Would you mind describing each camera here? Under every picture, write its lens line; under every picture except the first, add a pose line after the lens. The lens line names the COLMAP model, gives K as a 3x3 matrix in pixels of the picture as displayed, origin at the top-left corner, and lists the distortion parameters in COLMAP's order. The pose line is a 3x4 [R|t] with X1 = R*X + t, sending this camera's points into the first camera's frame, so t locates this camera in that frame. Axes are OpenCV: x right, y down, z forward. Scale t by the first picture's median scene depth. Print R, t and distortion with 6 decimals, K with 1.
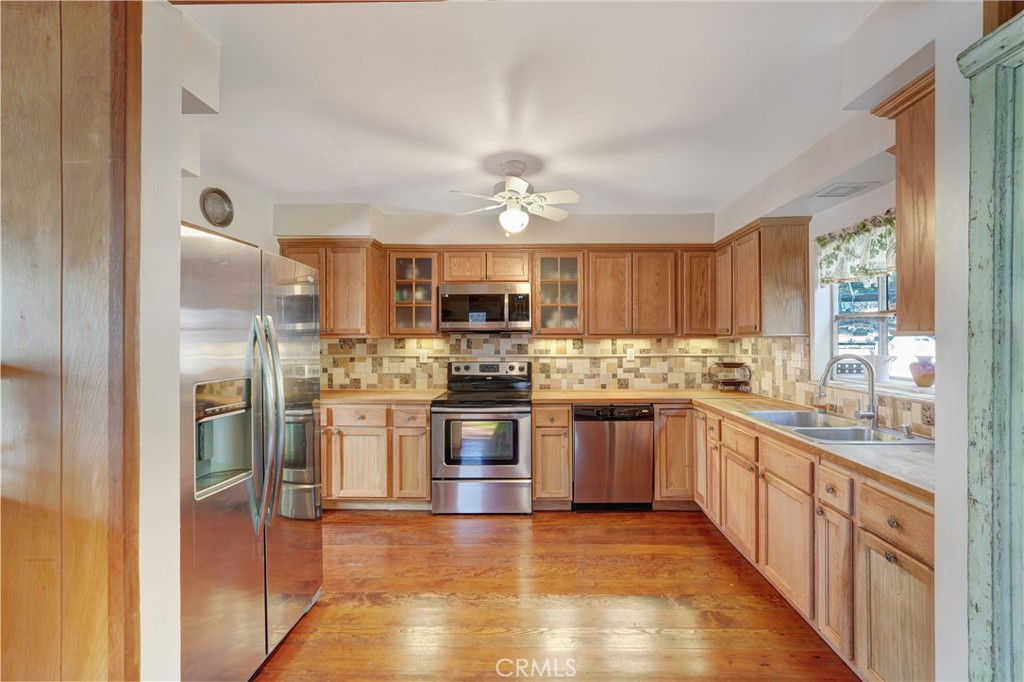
lens RADIAL K [[414.6, 0, 516.7], [0, 414.6, 338.8], [0, 0, 1]] dist [0.002565, -0.000312]
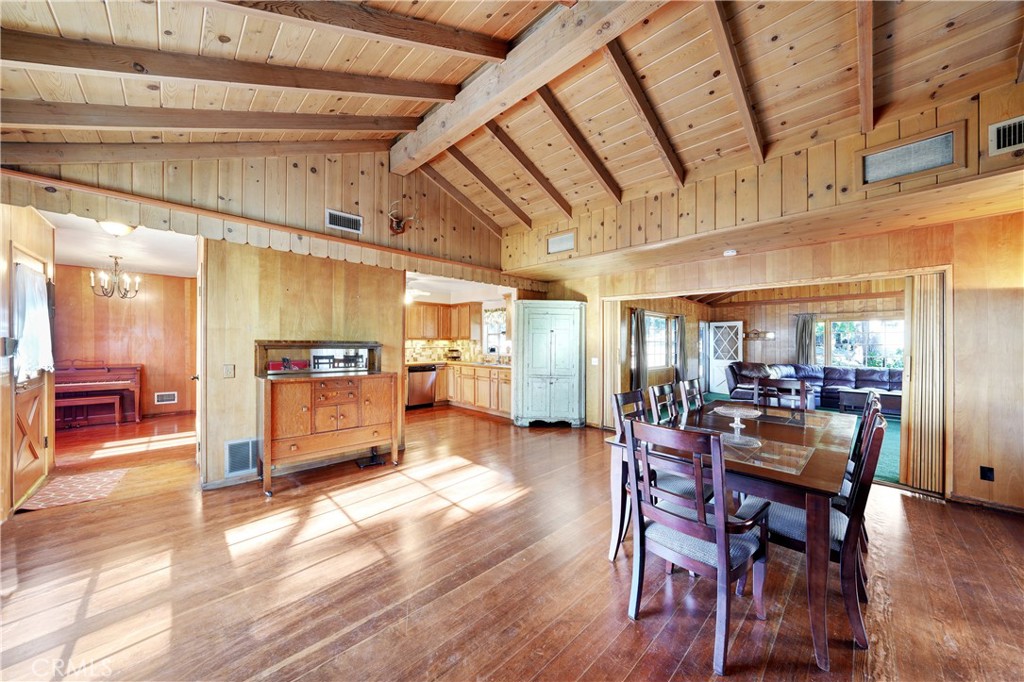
lens RADIAL K [[362.0, 0, 510.9], [0, 362.0, 334.9], [0, 0, 1]] dist [-0.013534, 0.002619]
pose [[0.690371, 0.018100, 0.723229, -1.019762], [-0.008136, 0.999818, -0.017255, 0.001595], [-0.723410, 0.006028, 0.690392, -0.954872]]
